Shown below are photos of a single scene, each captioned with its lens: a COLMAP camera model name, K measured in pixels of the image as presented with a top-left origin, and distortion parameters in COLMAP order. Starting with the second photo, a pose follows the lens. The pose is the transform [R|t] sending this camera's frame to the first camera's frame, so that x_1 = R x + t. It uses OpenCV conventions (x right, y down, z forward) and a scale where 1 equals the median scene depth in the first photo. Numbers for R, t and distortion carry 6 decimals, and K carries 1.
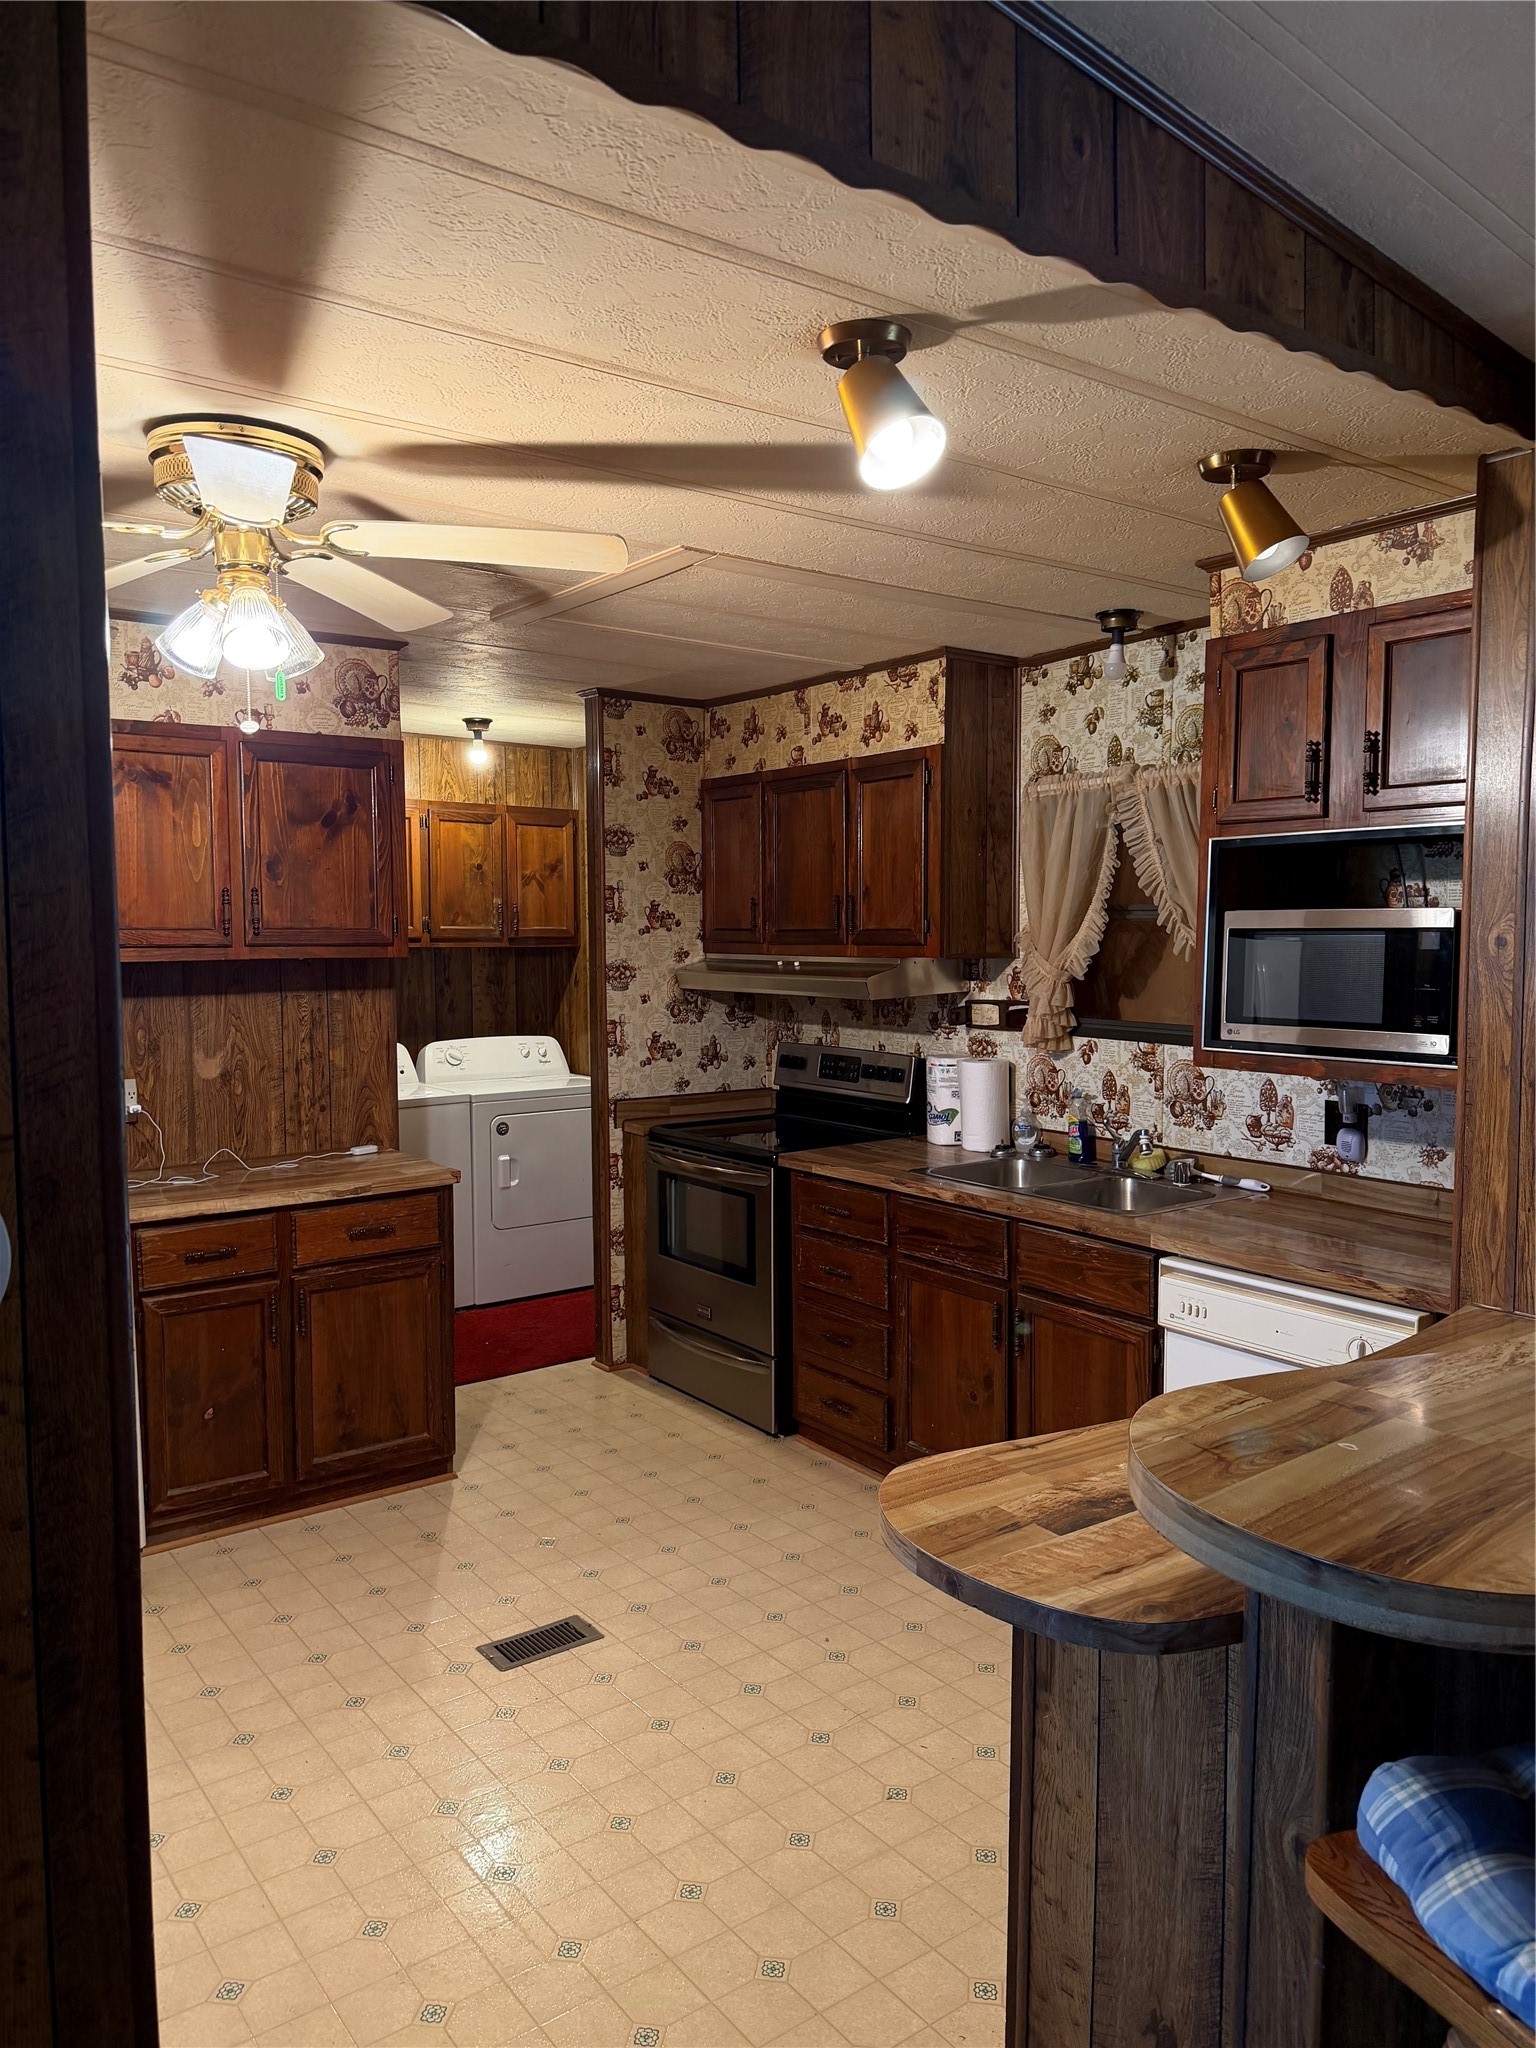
lens RADIAL K [[1453.9, 0, 766.4], [0, 1453.9, 1029.4], [0, 0, 1]] dist [0.163240, -0.241652]
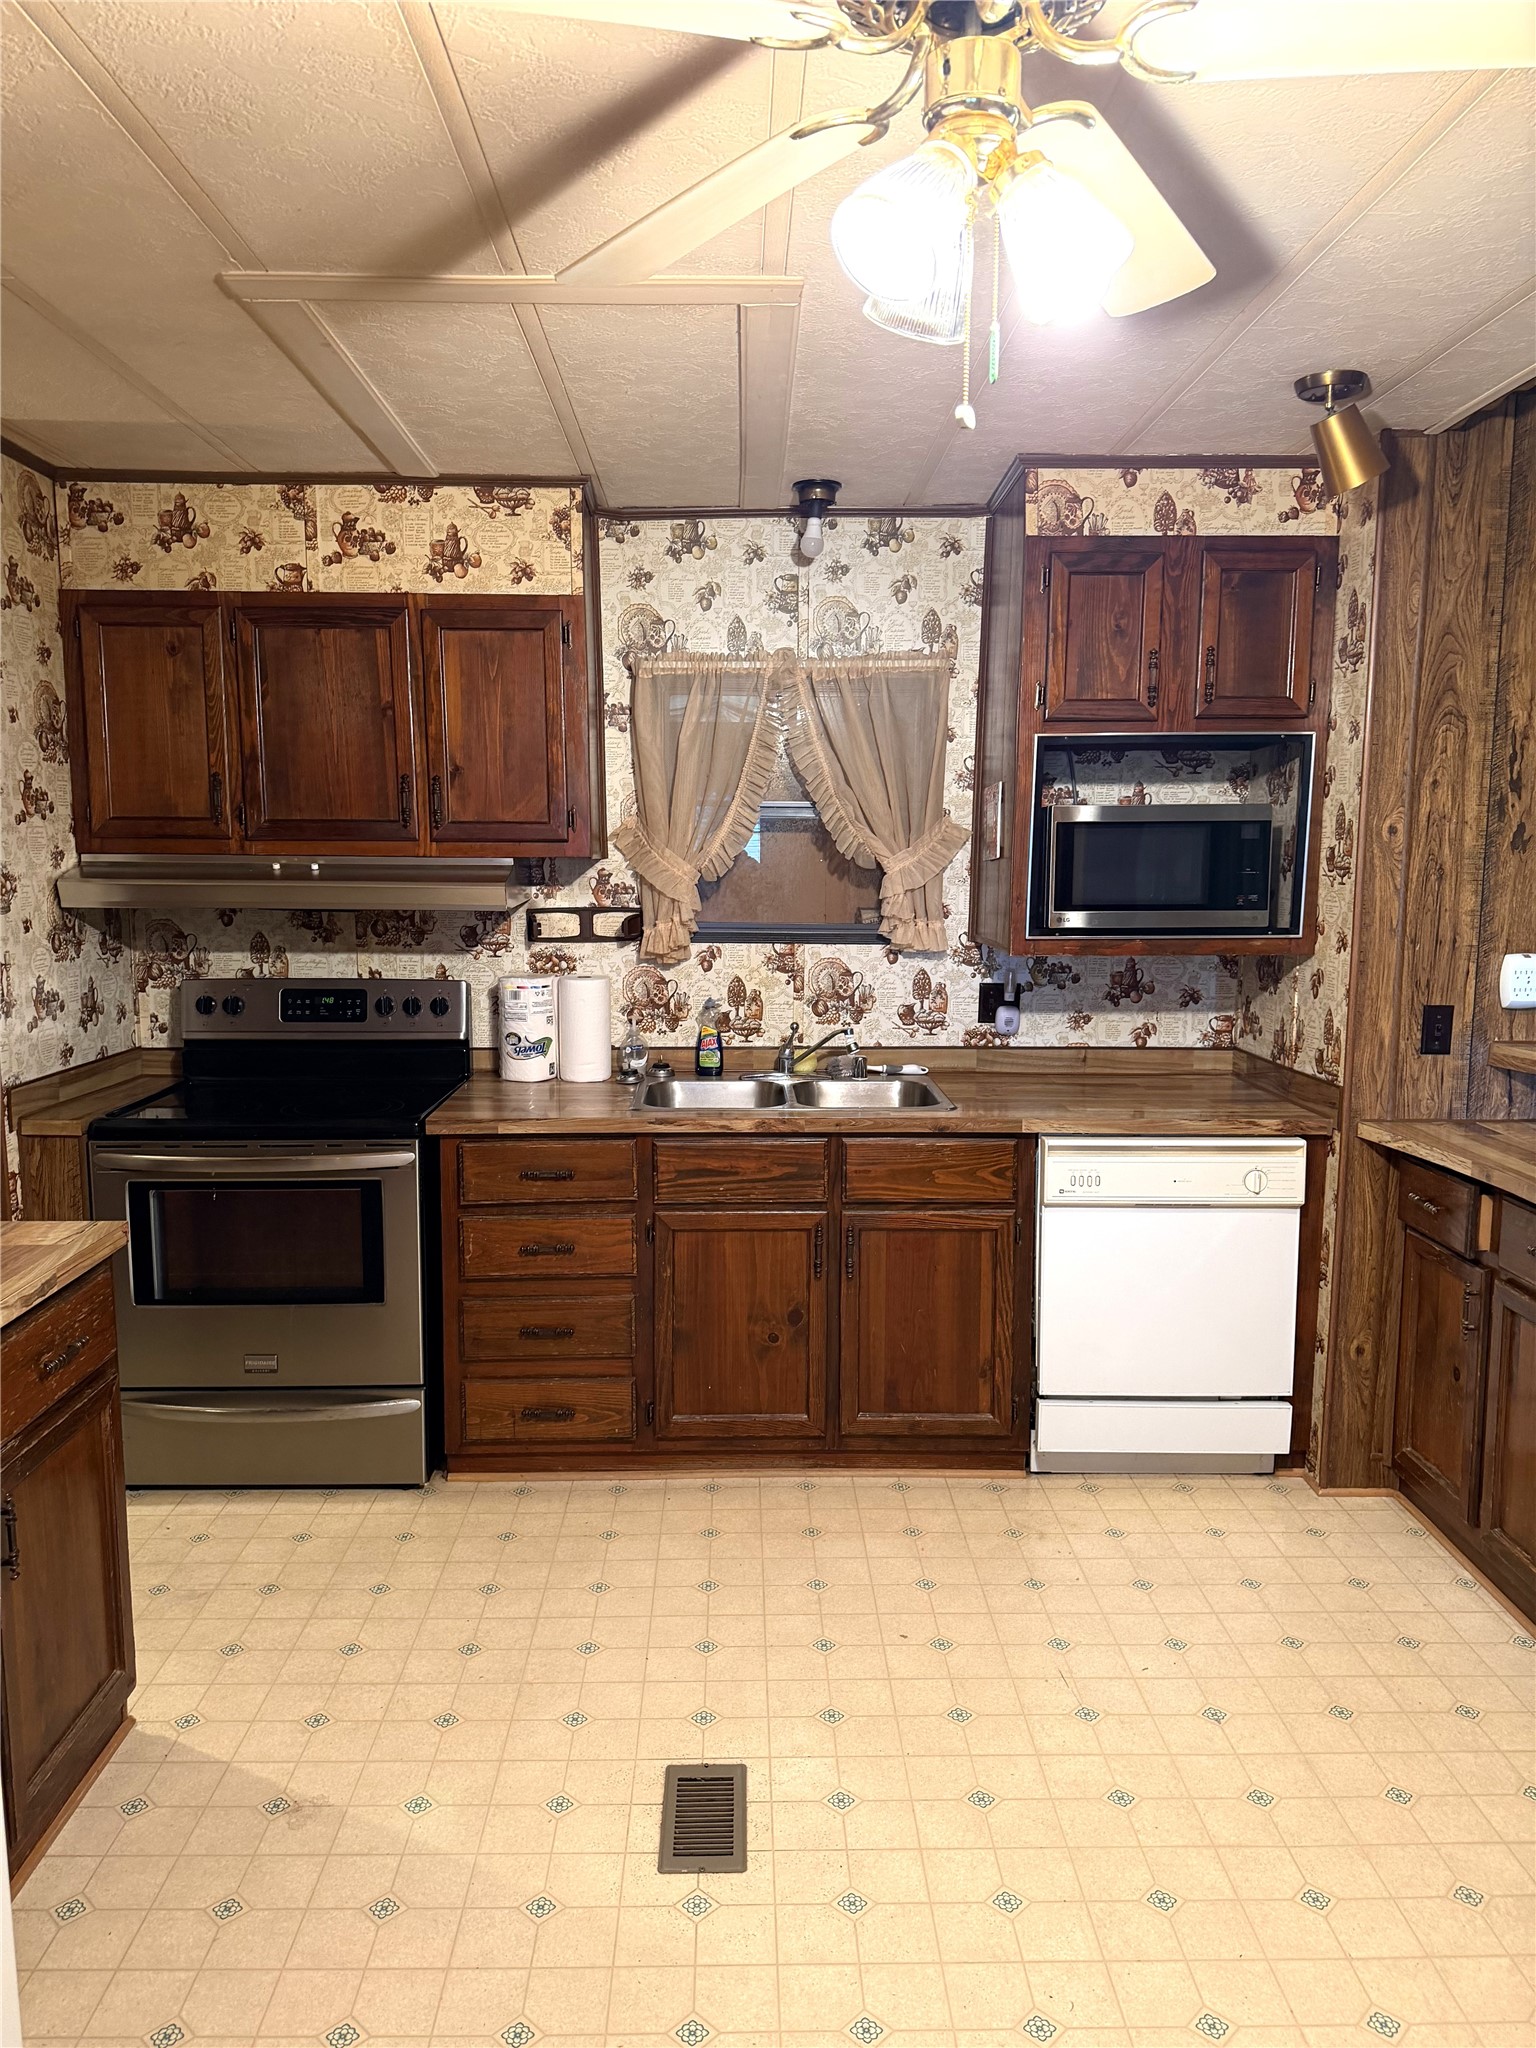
lens RADIAL K [[1434.2, 0, 760.9], [0, 1434.2, 1030.7], [0, 0, 1]] dist [0.173230, -0.317596]
pose [[0.576461, -0.099771, 0.811011, -0.496825], [0.054151, 0.995000, 0.083916, -0.013484], [-0.815329, -0.004457, 0.578981, 0.426734]]
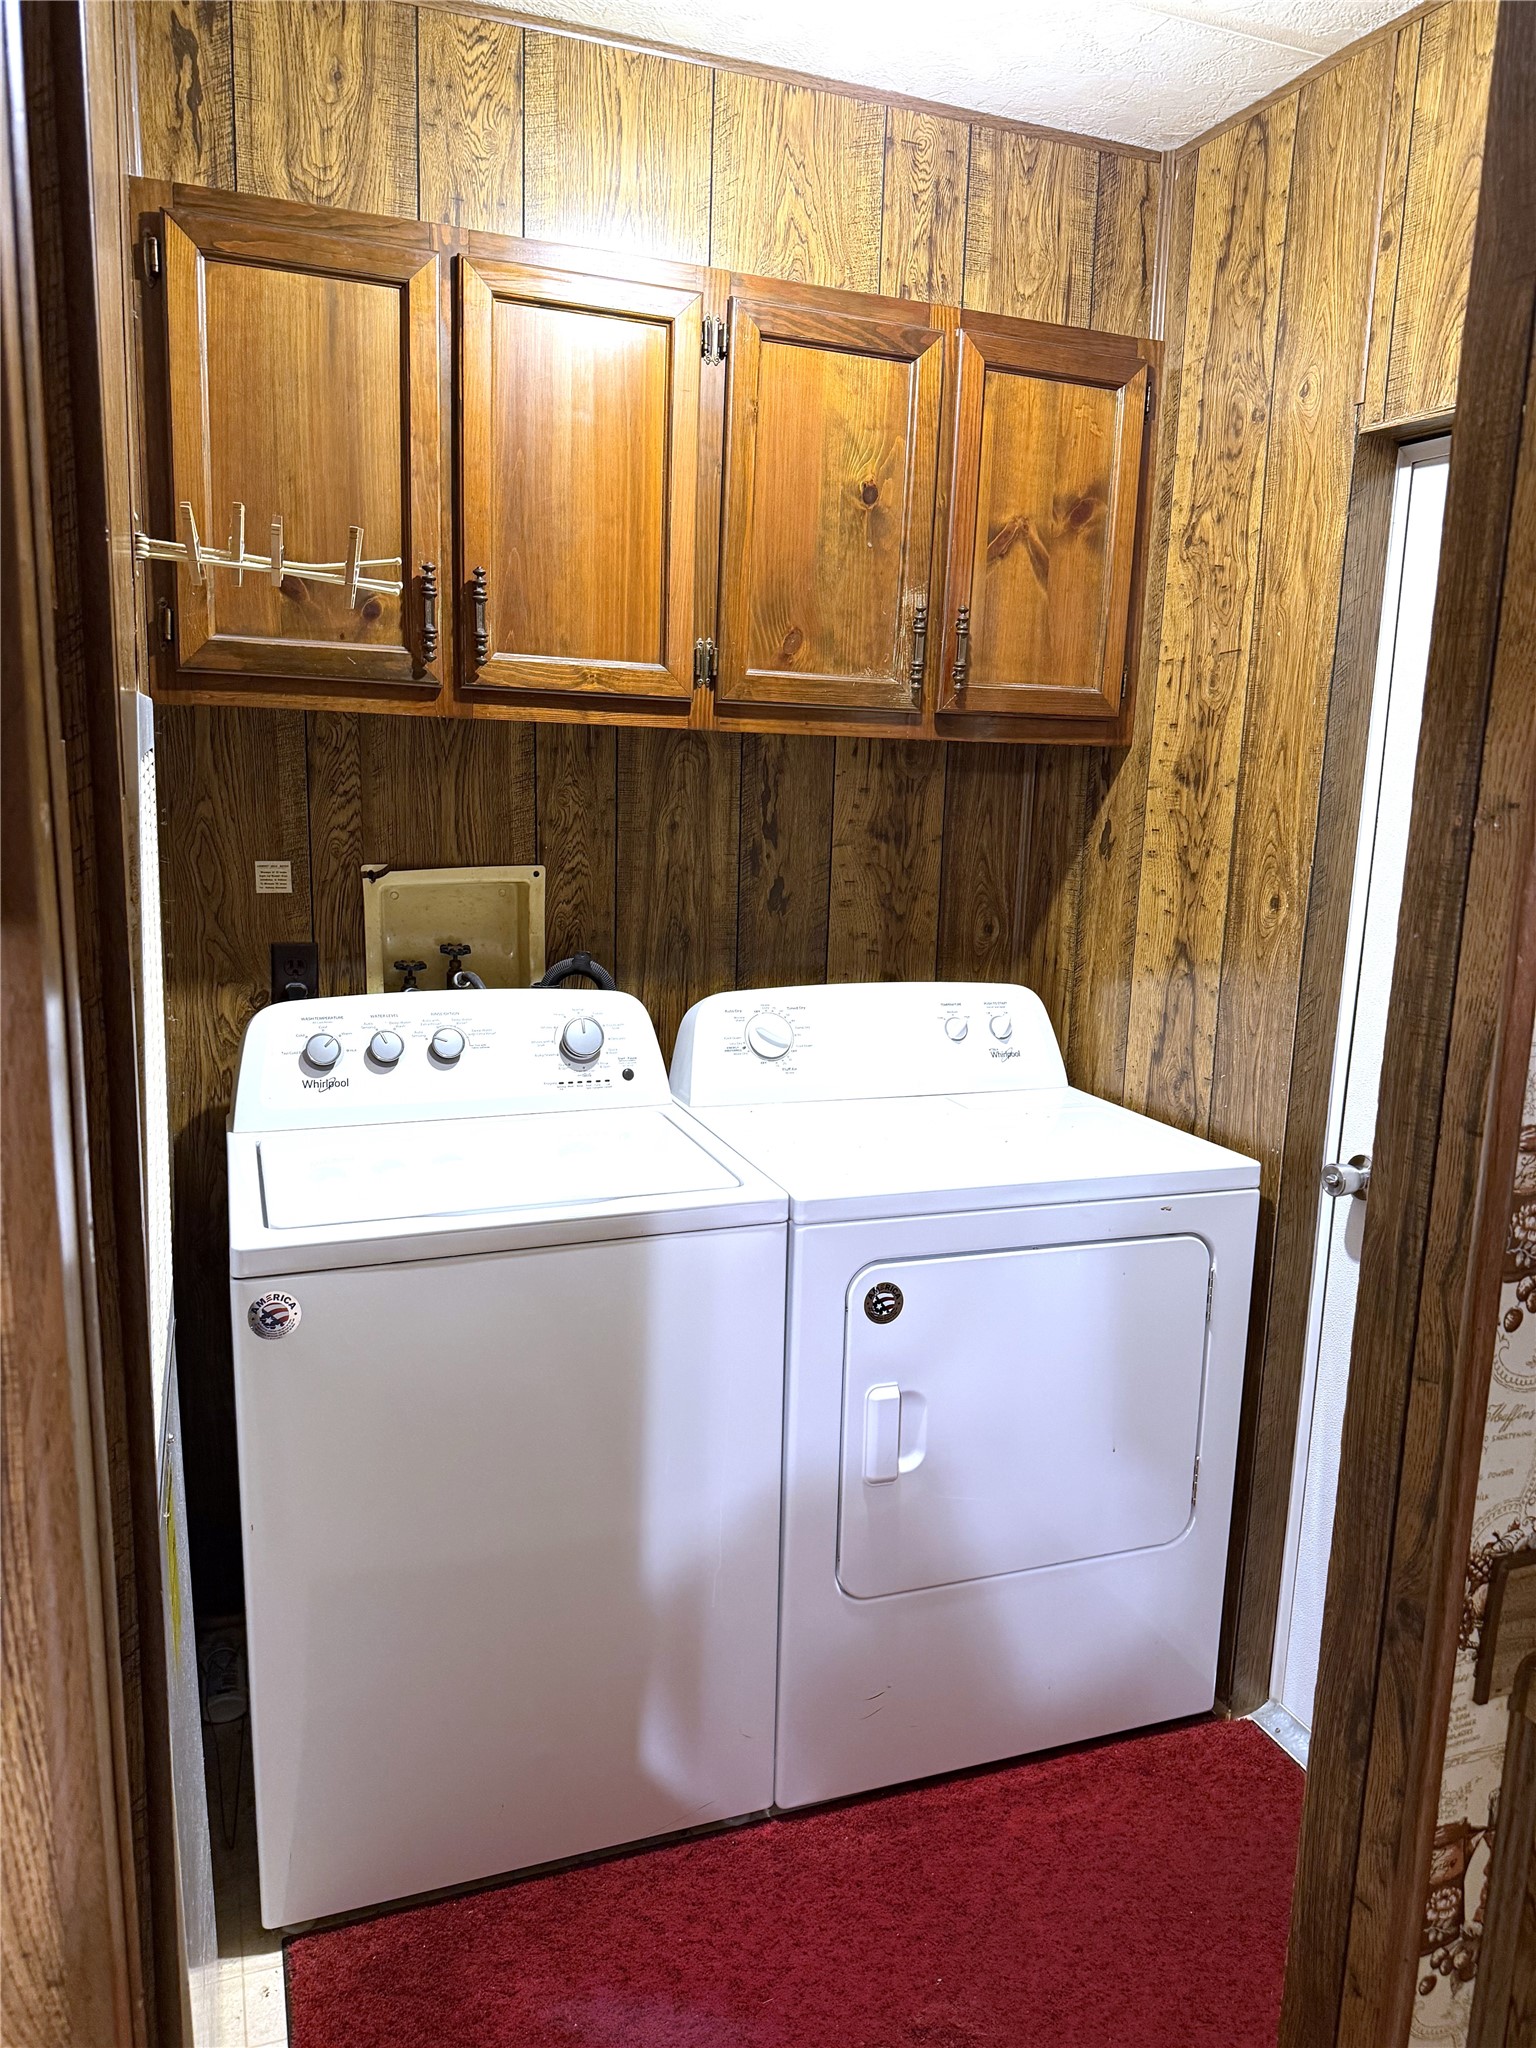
lens RADIAL K [[1434.2, 0, 760.9], [0, 1434.2, 1030.7], [0, 0, 1]] dist [0.173230, -0.317596]
pose [[0.961242, 0.082981, -0.262923, -0.173260], [-0.053356, 0.991592, 0.117890, -0.037111], [0.270495, -0.099292, 0.957587, 0.941351]]
